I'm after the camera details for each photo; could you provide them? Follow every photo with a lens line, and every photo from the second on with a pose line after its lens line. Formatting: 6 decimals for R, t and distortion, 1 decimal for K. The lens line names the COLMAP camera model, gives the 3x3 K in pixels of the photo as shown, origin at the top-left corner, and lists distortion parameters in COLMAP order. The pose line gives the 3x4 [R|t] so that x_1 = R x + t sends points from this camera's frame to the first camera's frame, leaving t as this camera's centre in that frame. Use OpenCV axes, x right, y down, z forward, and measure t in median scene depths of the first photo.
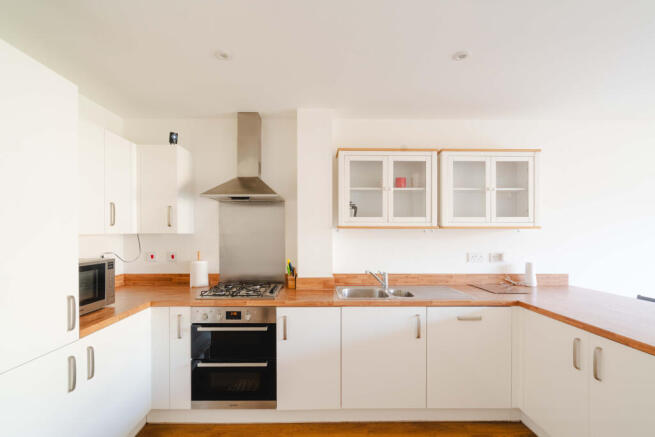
lens RADIAL K [[306.4, 0, 320.8], [0, 306.4, 232.1], [0, 0, 1]] dist [-0.000604, 0.000057]
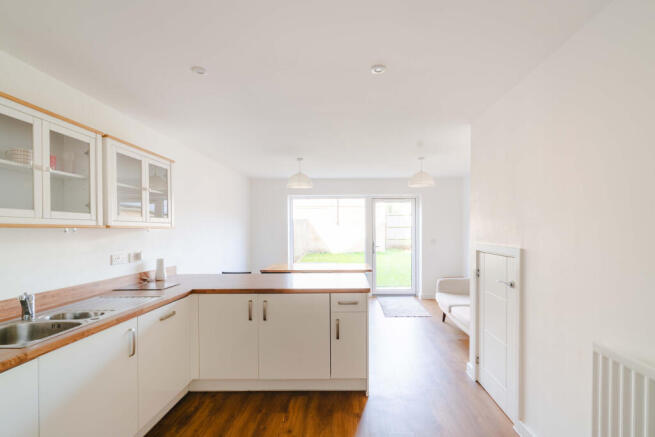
lens RADIAL K [[303.7, 0, 347.5], [0, 303.7, 233.3], [0, 0, 1]] dist [0.012697, 0.000003]
pose [[0.014089, -0.012816, 0.999819, -0.446404], [0.006415, 0.999898, 0.012726, -0.003945], [-0.999880, 0.006235, 0.014170, 0.320785]]
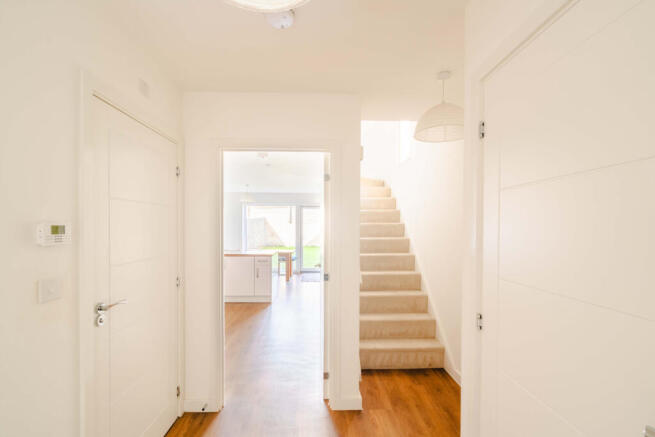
lens RADIAL K [[299.5, 0, 327.5], [0, 299.5, 218.5], [0, 0, 1]] dist [-0.002183, 0.000225]
pose [[-0.029960, 0.027823, 0.999164, -1.592977], [0.005535, 0.999602, -0.027669, -0.001139], [-0.999536, 0.004702, -0.030102, -0.062294]]
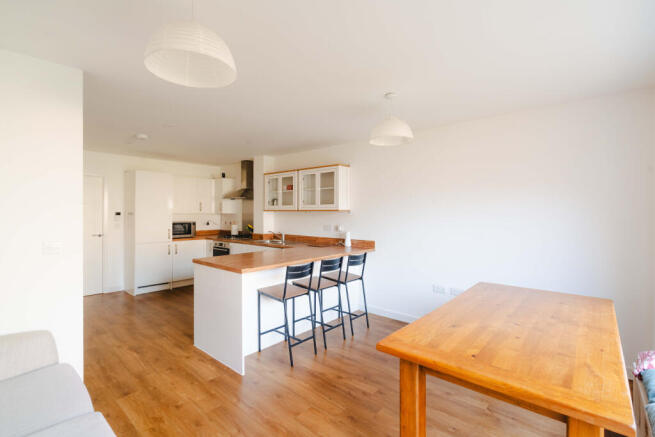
lens RADIAL K [[299.5, 0, 327.5], [0, 299.5, 218.5], [0, 0, 1]] dist [-0.002183, 0.000225]
pose [[0.753326, 0.011205, -0.657552, 1.751257], [-0.006144, 0.999931, 0.010000, 0.014537], [0.657619, -0.003493, 0.753343, -0.281531]]
